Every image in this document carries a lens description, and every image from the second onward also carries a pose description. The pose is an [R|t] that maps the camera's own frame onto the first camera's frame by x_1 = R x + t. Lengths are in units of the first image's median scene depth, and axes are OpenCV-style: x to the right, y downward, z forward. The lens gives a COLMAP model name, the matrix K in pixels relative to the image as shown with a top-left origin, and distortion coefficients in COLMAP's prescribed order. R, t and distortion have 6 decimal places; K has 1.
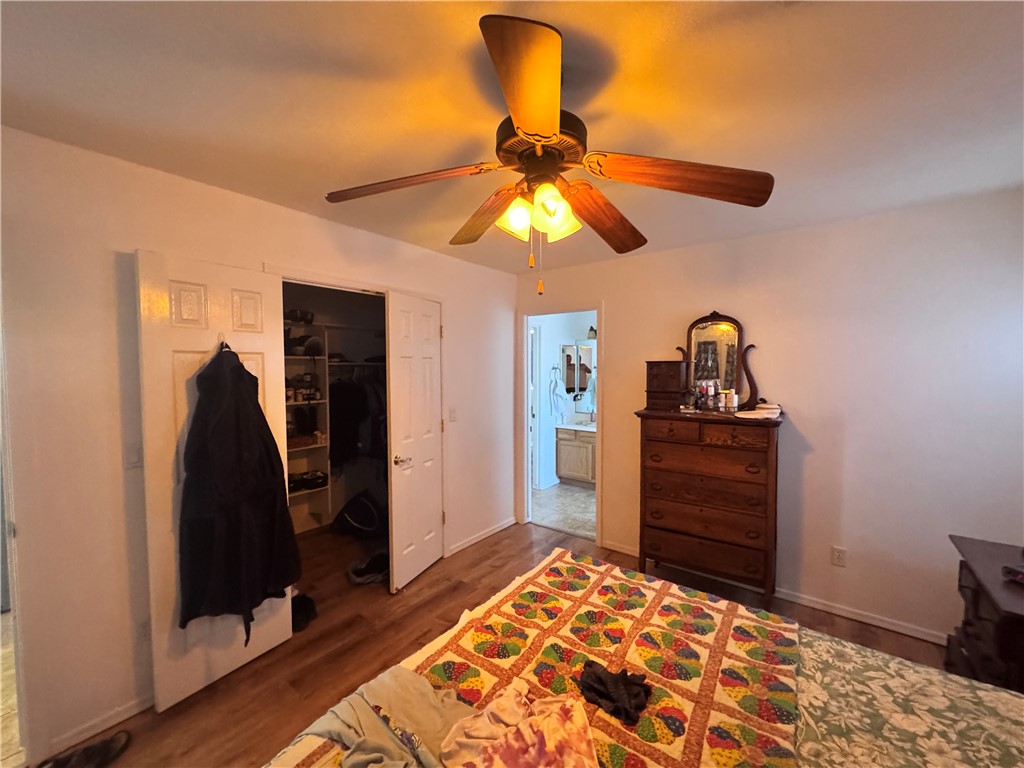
lens RADIAL K [[408.4, 0, 512.3], [0, 408.4, 383.3], [0, 0, 1]] dist [-0.003493, 0.000777]
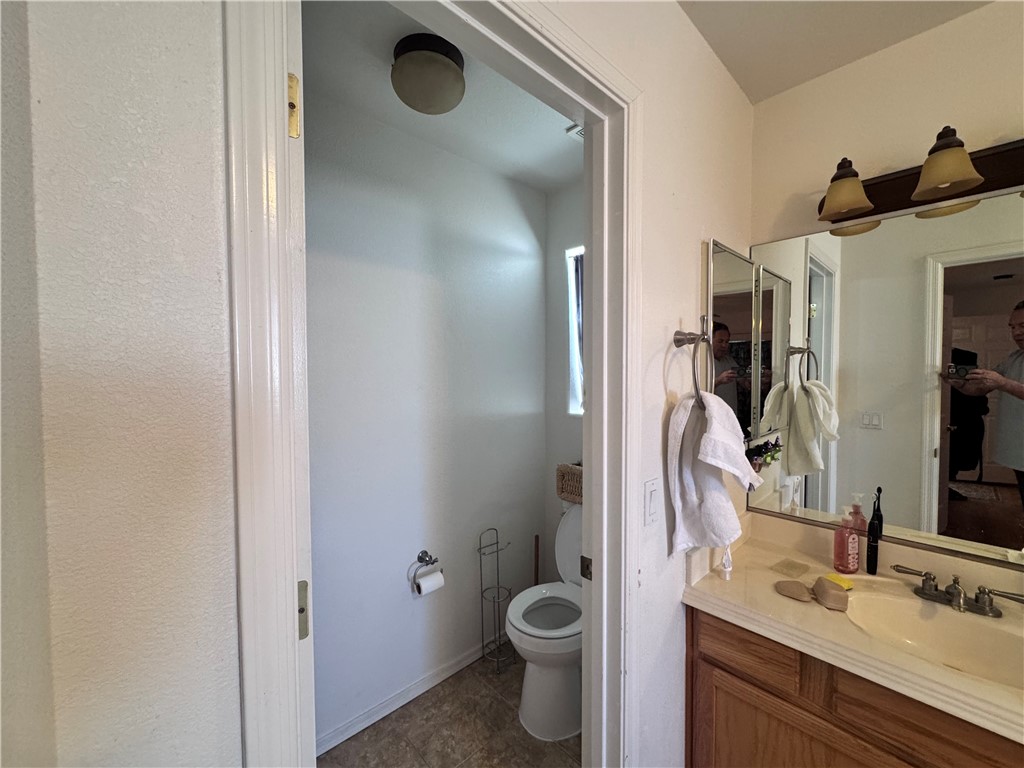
lens RADIAL K [[408.4, 0, 511.6], [0, 408.4, 384.0], [0, 0, 1]] dist [-0.003493, 0.000777]
pose [[0.987463, 0.004487, -0.157790, 0.086865], [-0.005866, 0.999949, -0.008275, -0.021314], [0.157744, 0.009097, 0.987438, 1.435467]]
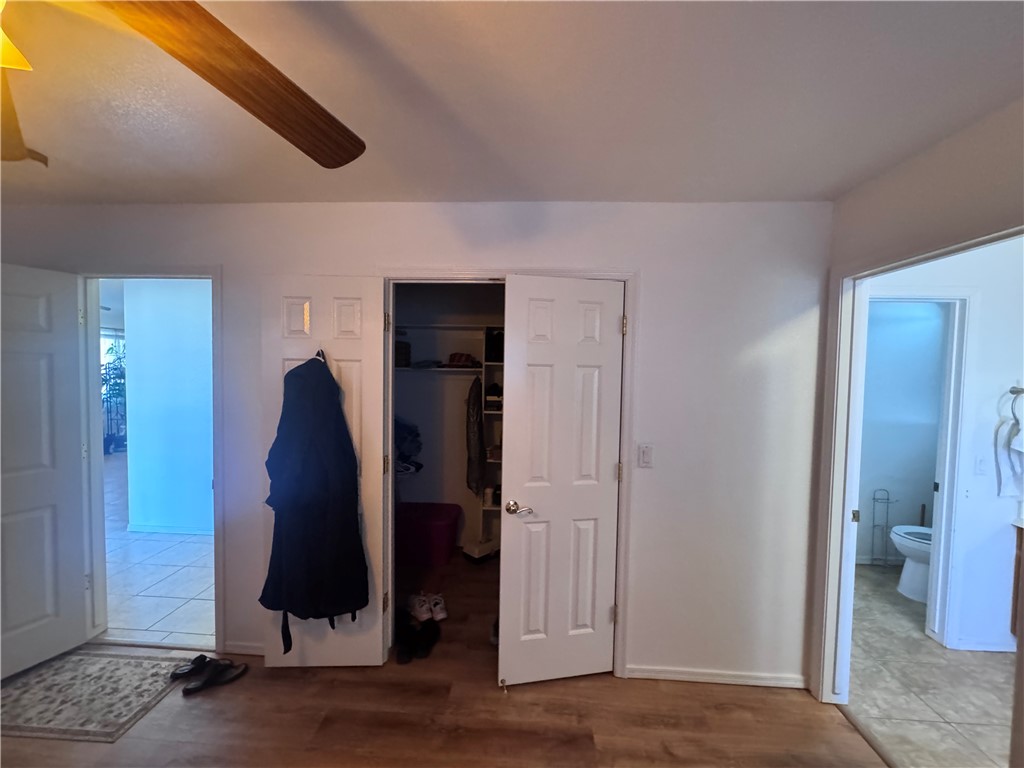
lens RADIAL K [[408.4, 0, 511.9], [0, 408.4, 381.8], [0, 0, 1]] dist [-0.003493, 0.000777]
pose [[0.565702, 0.044950, -0.823384, 0.291896], [-0.058329, 0.998193, 0.014418, -0.042305], [0.822544, 0.039871, 0.567302, 0.555891]]
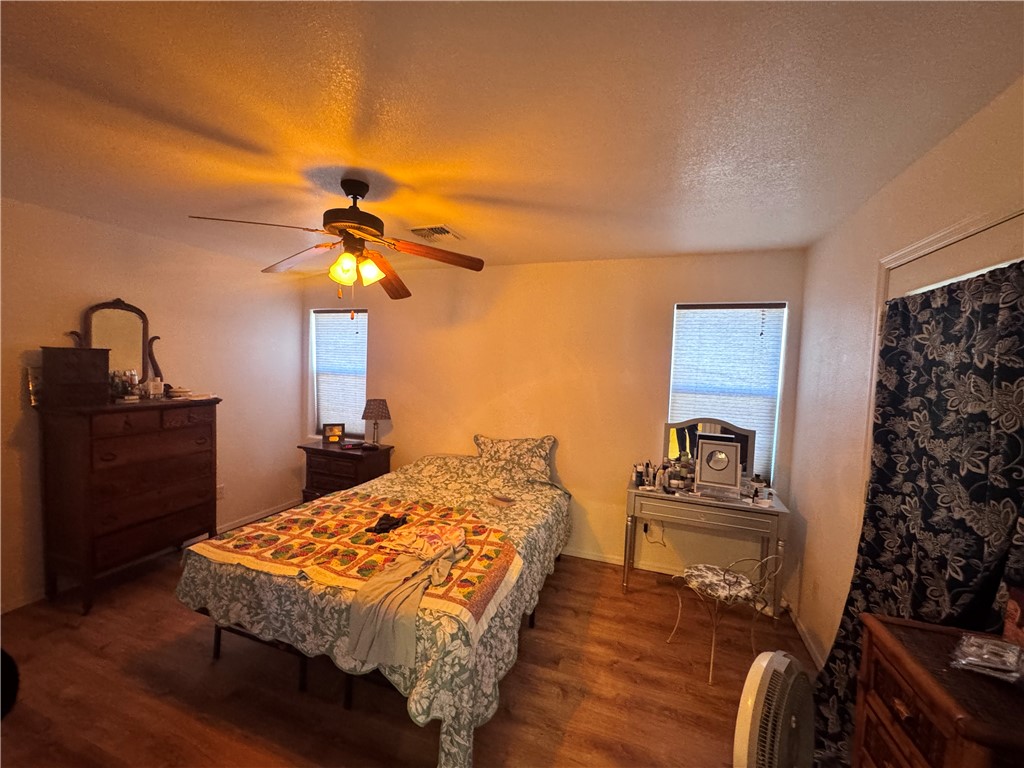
lens RADIAL K [[408.4, 0, 511.6], [0, 408.4, 386.4], [0, 0, 1]] dist [-0.003493, 0.000777]
pose [[-0.301017, -0.058886, 0.951799, -1.264872], [0.005533, 0.997967, 0.063492, -0.040603], [-0.953603, 0.024378, -0.300079, 0.693925]]
